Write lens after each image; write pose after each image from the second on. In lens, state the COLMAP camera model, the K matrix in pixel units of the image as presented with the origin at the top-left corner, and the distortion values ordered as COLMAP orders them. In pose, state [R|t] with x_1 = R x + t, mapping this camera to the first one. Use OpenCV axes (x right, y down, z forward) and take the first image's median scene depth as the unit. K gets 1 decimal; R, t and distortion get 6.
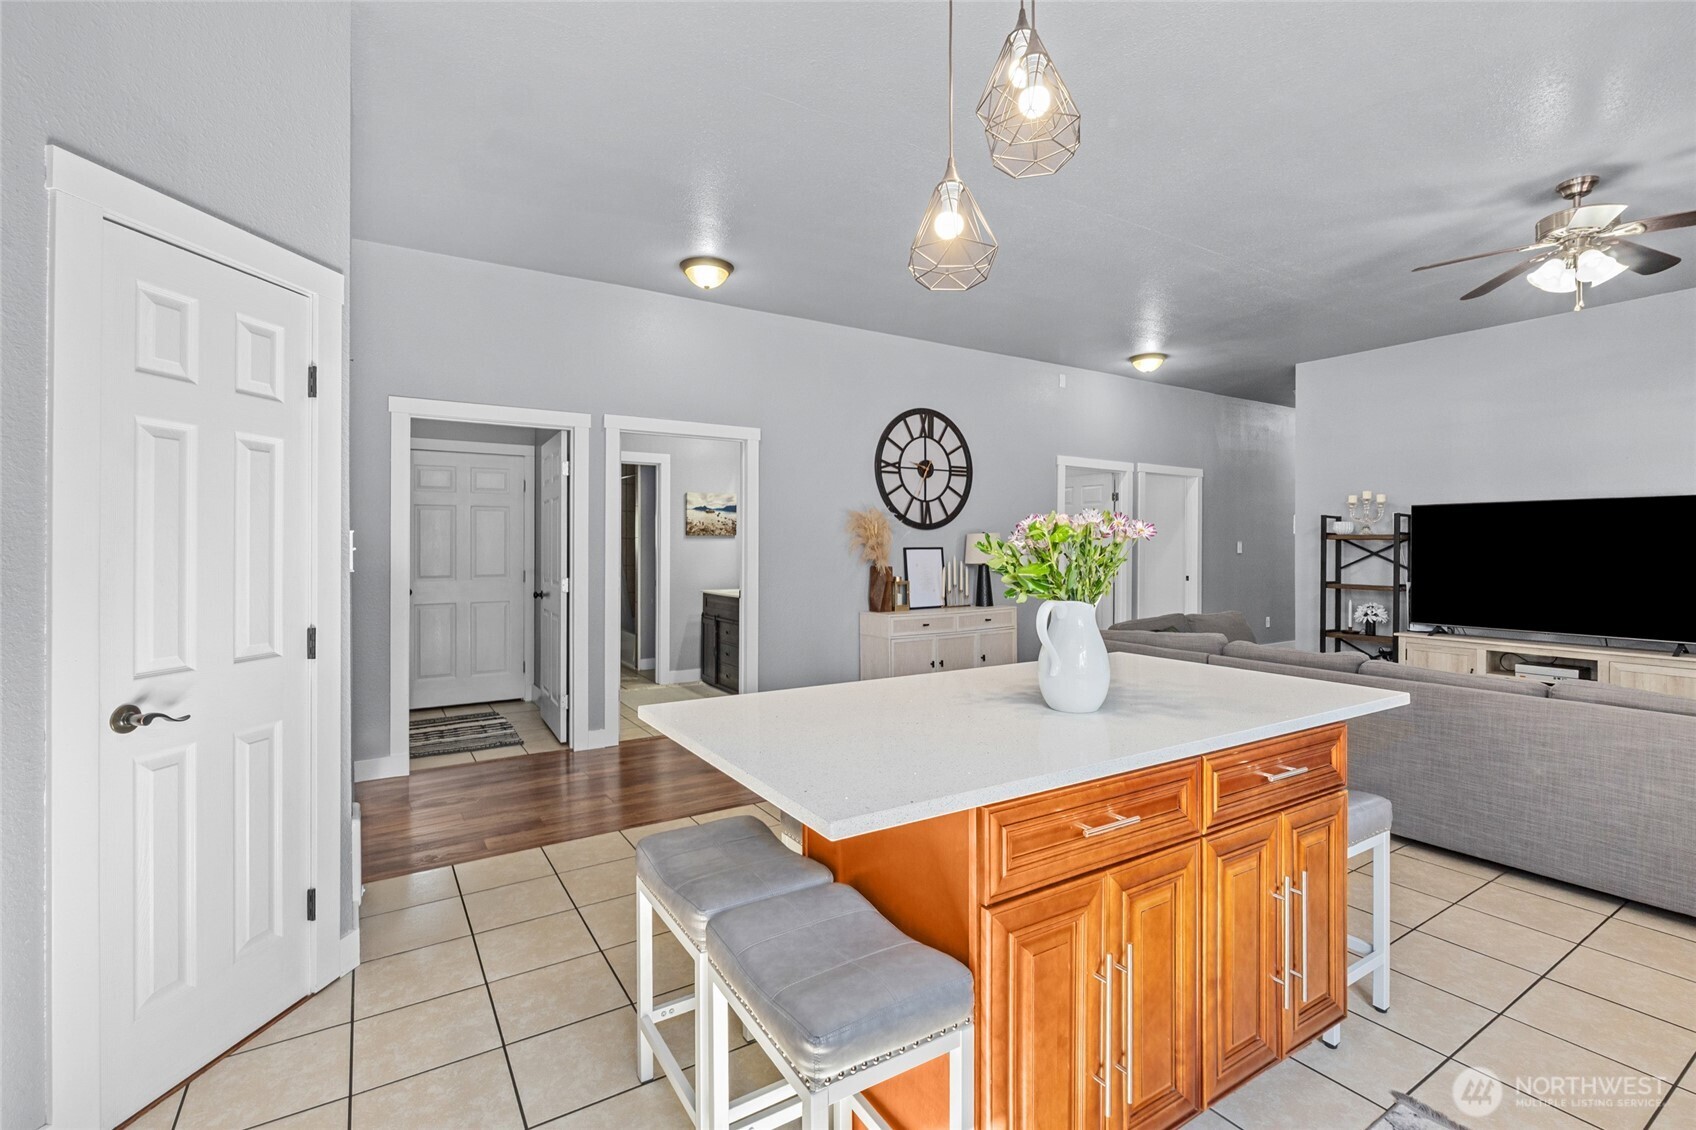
lens RADIAL K [[746.7, 0, 849.6], [0, 746.7, 550.9], [0, 0, 1]] dist [-0.009040, -0.000184]
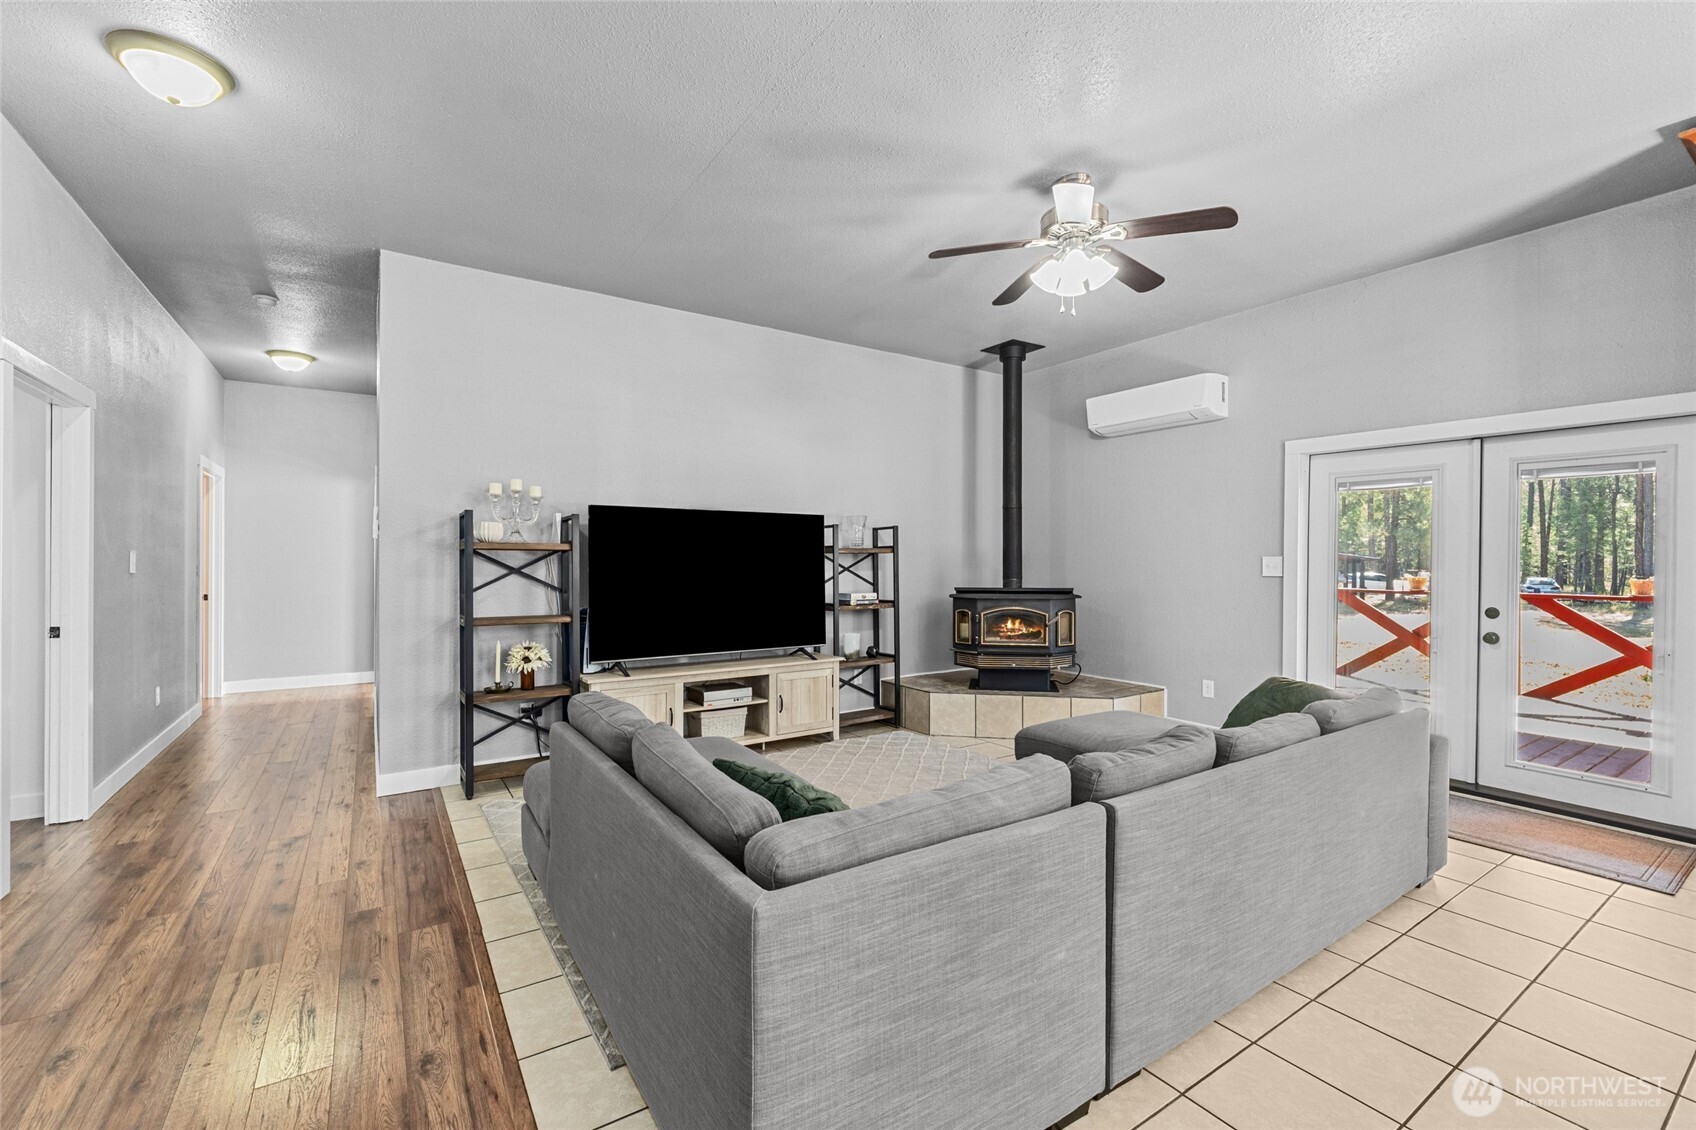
lens RADIAL K [[713.1, 0, 852.8], [0, 713.1, 563.4], [0, 0, 1]] dist [-0.012724, -0.000937]
pose [[-0.024389, -0.006256, 0.999683, 0.036448], [0.005346, 0.999965, 0.006388, -0.005500], [-0.999688, 0.005500, -0.024355, 0.705568]]
